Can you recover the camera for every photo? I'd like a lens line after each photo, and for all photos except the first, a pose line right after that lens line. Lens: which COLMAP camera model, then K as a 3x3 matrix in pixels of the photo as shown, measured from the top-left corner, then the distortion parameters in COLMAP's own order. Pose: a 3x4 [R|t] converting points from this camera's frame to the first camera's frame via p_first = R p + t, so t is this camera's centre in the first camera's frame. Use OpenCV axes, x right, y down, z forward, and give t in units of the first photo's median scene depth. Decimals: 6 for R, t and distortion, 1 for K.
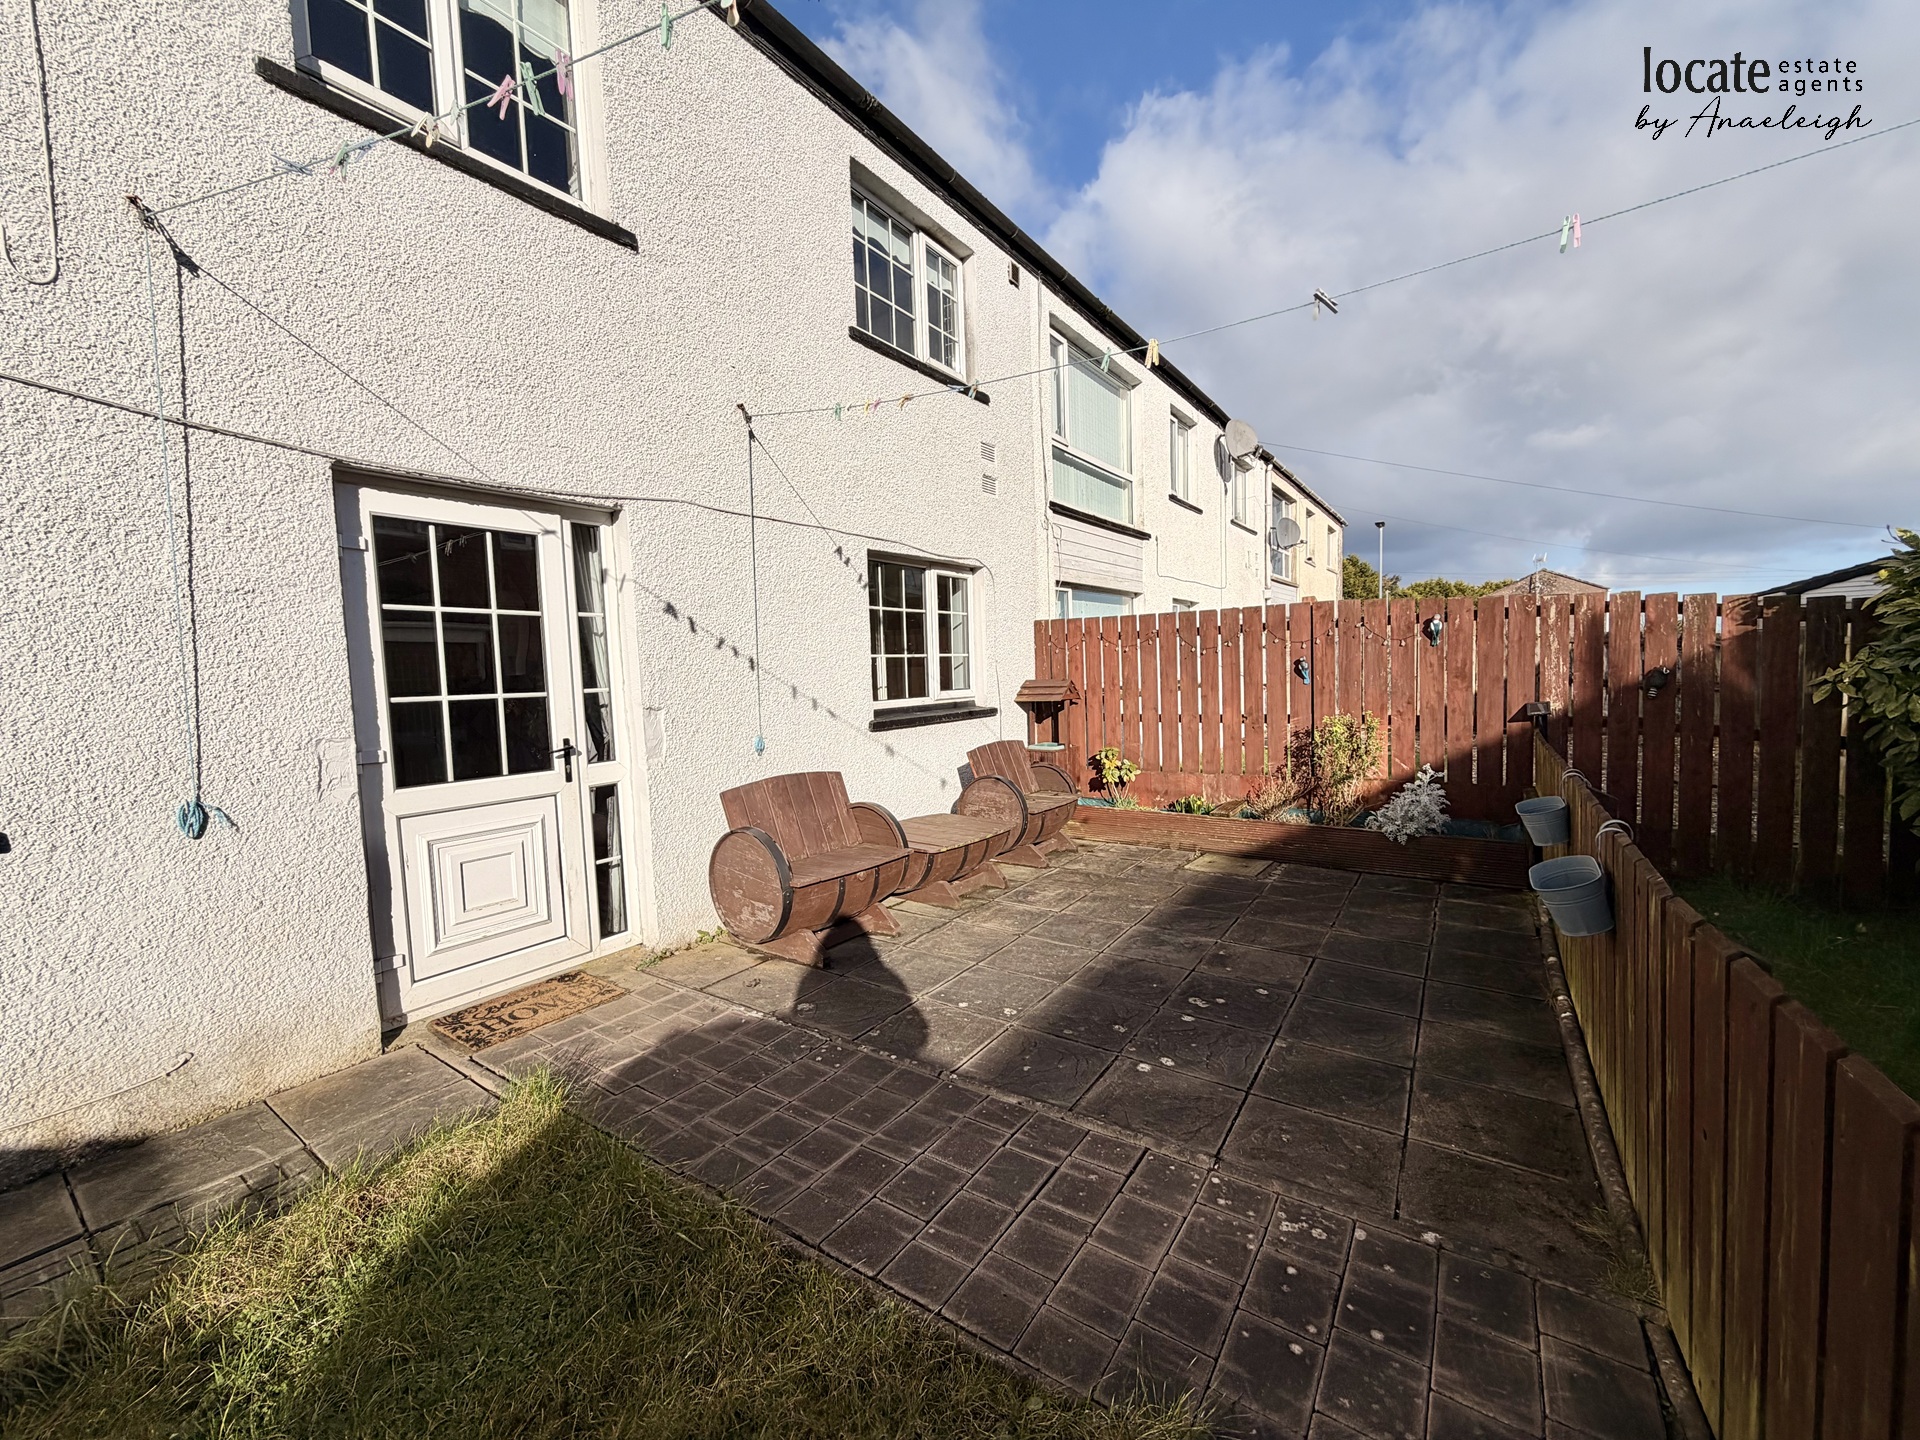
lens RADIAL K [[763.3, 0, 954.4], [0, 763.3, 724.3], [0, 0, 1]] dist [-0.001797, 0.000592]
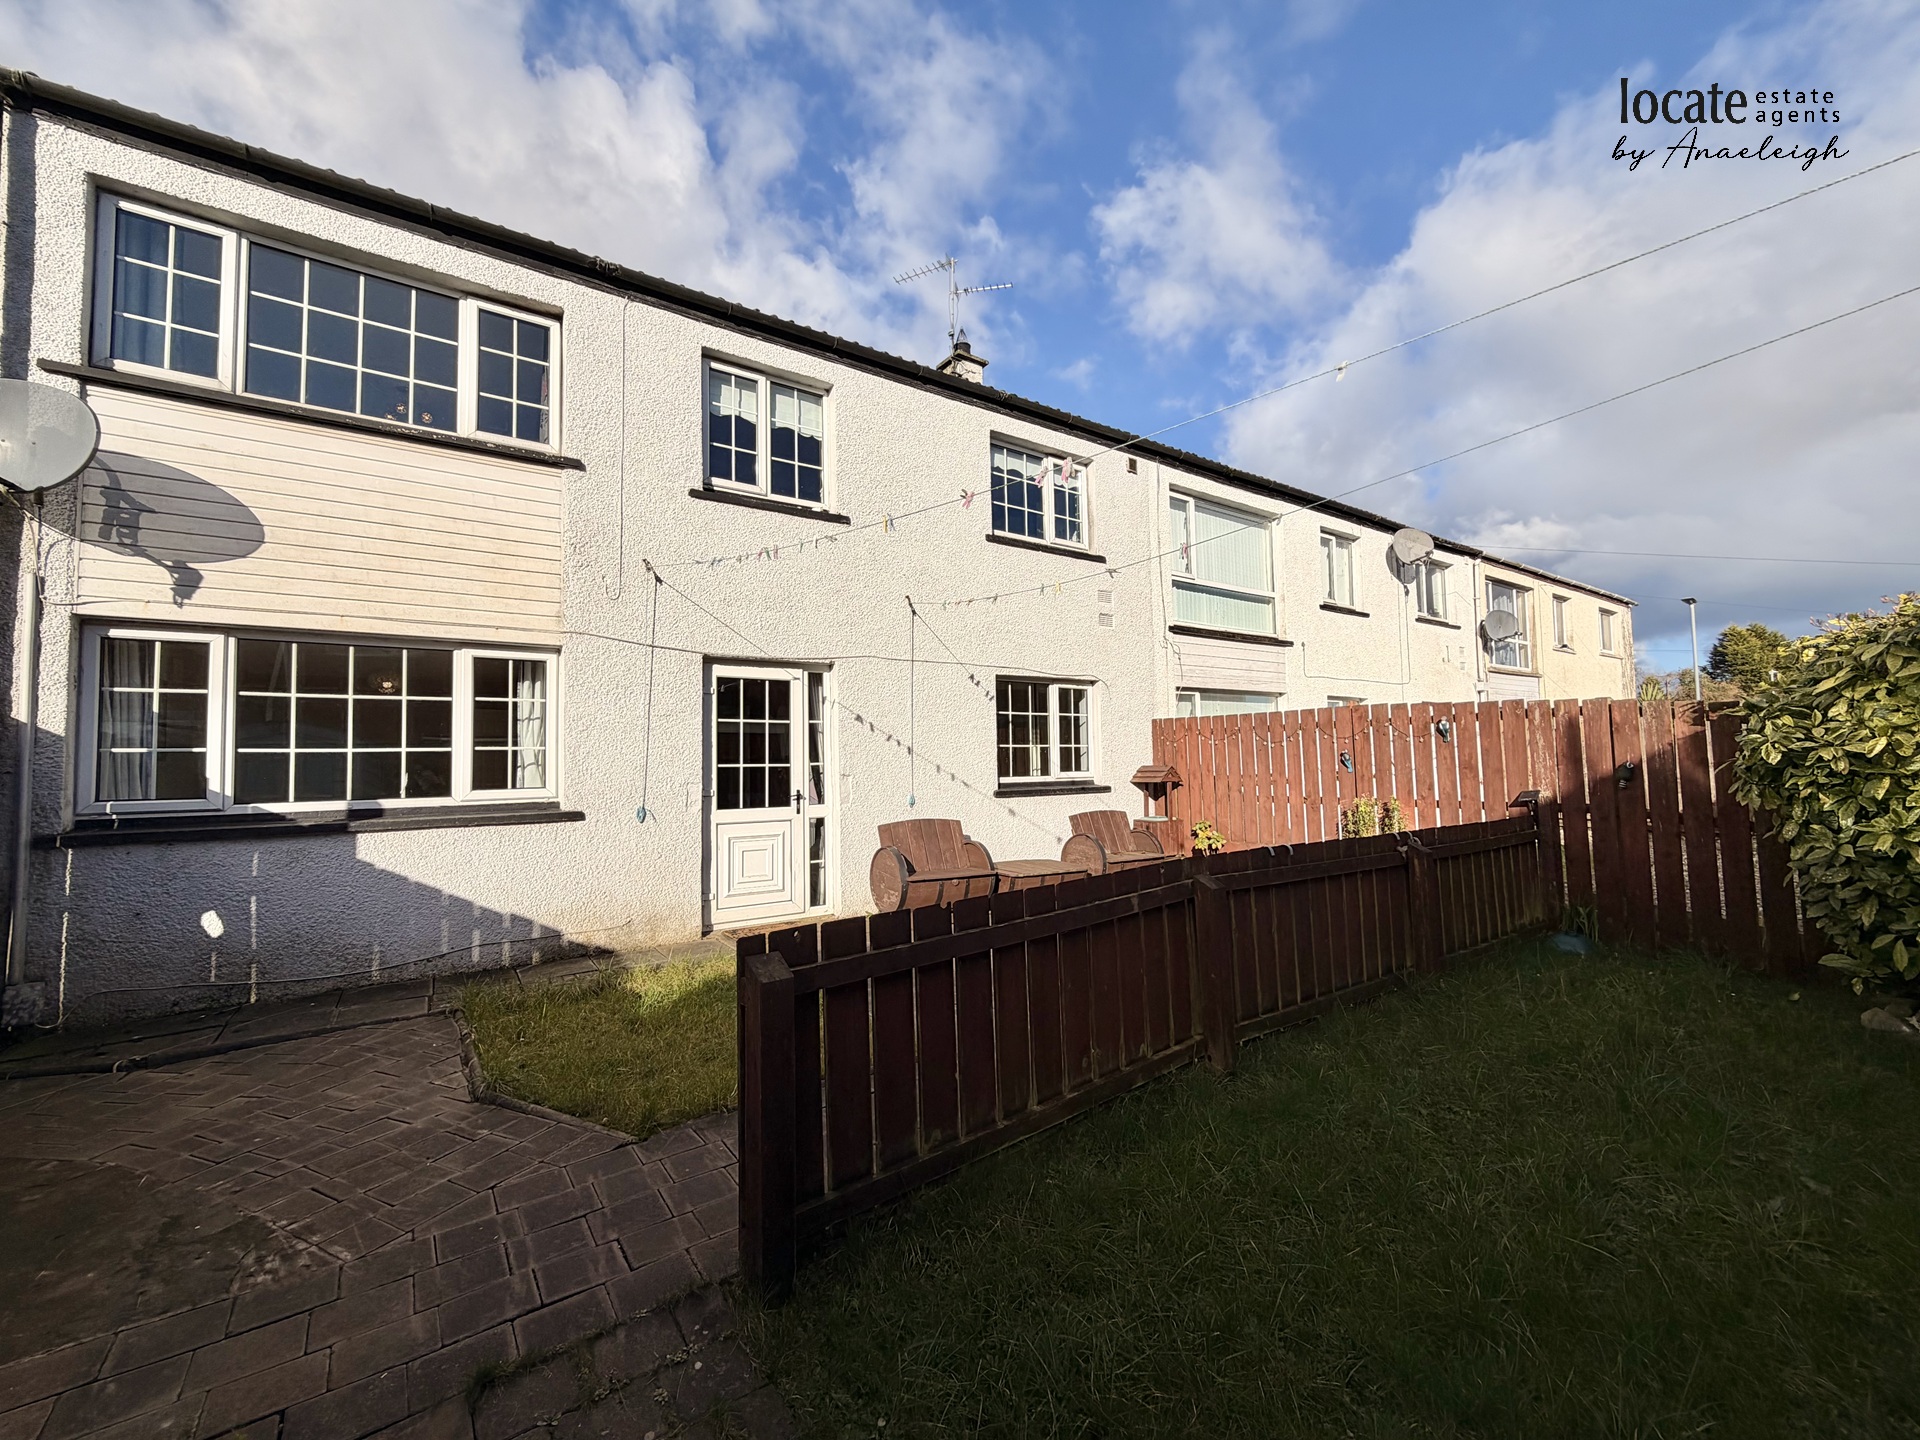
lens RADIAL K [[763.3, 0, 954.4], [0, 763.3, 724.3], [0, 0, 1]] dist [-0.001797, 0.000592]
pose [[0.936698, 0.000028, -0.350139, 0.385832], [-0.040344, 0.993348, -0.107851, 0.036400], [0.347807, 0.115150, 0.930468, -0.470708]]
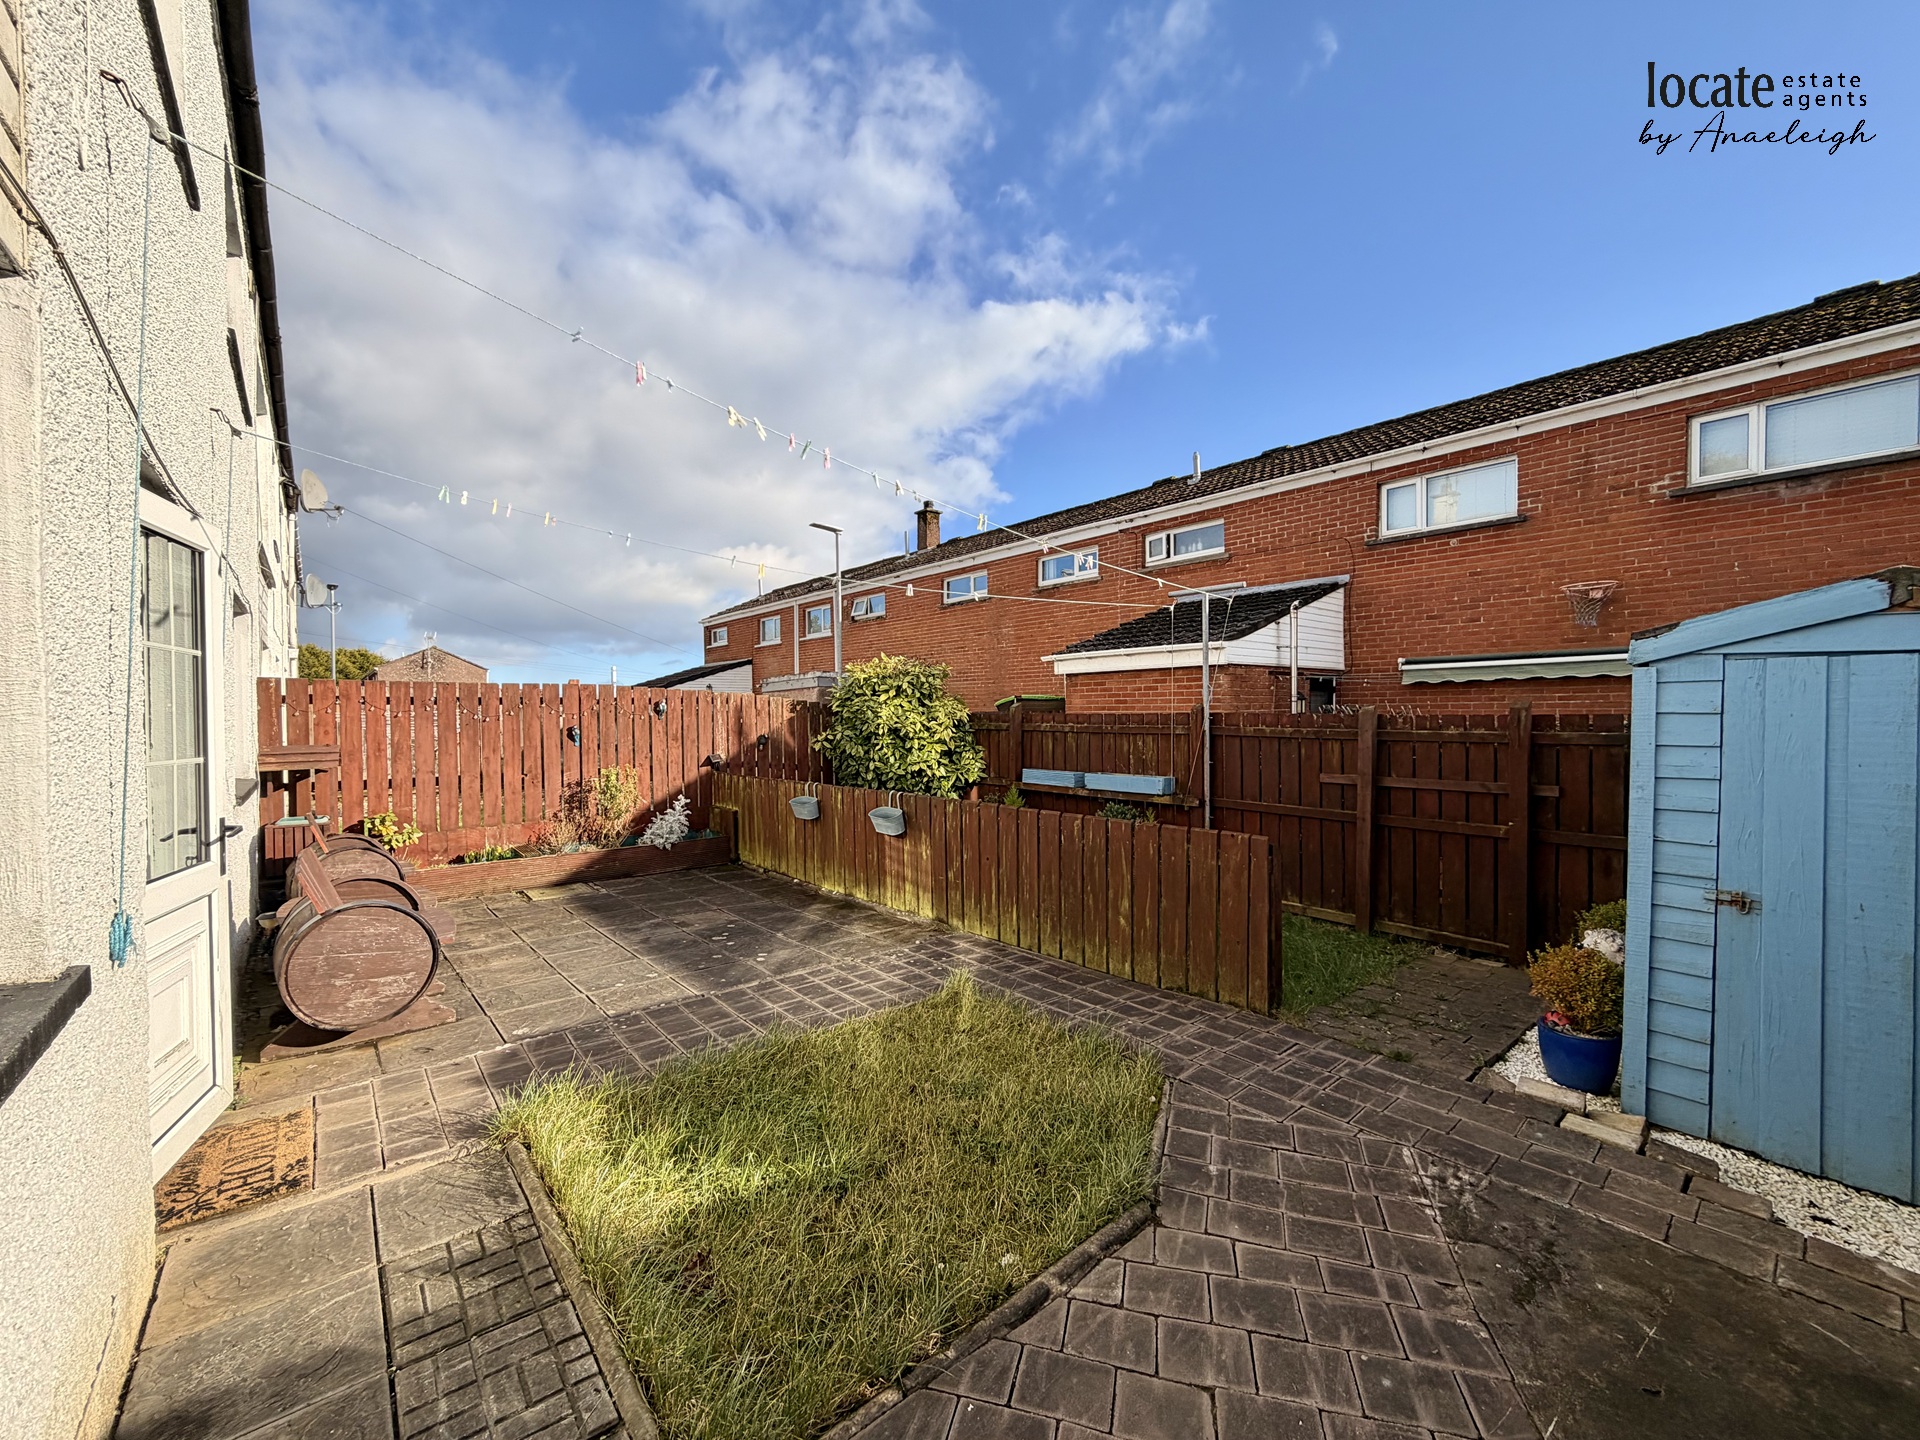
lens RADIAL K [[763.3, 0, 954.4], [0, 763.3, 724.3], [0, 0, 1]] dist [-0.001797, 0.000592]
pose [[0.263483, 0.017921, 0.964498, -0.818526], [0.069587, 0.996870, -0.037533, 0.005418], [-0.962151, 0.077006, 0.261411, 0.044143]]
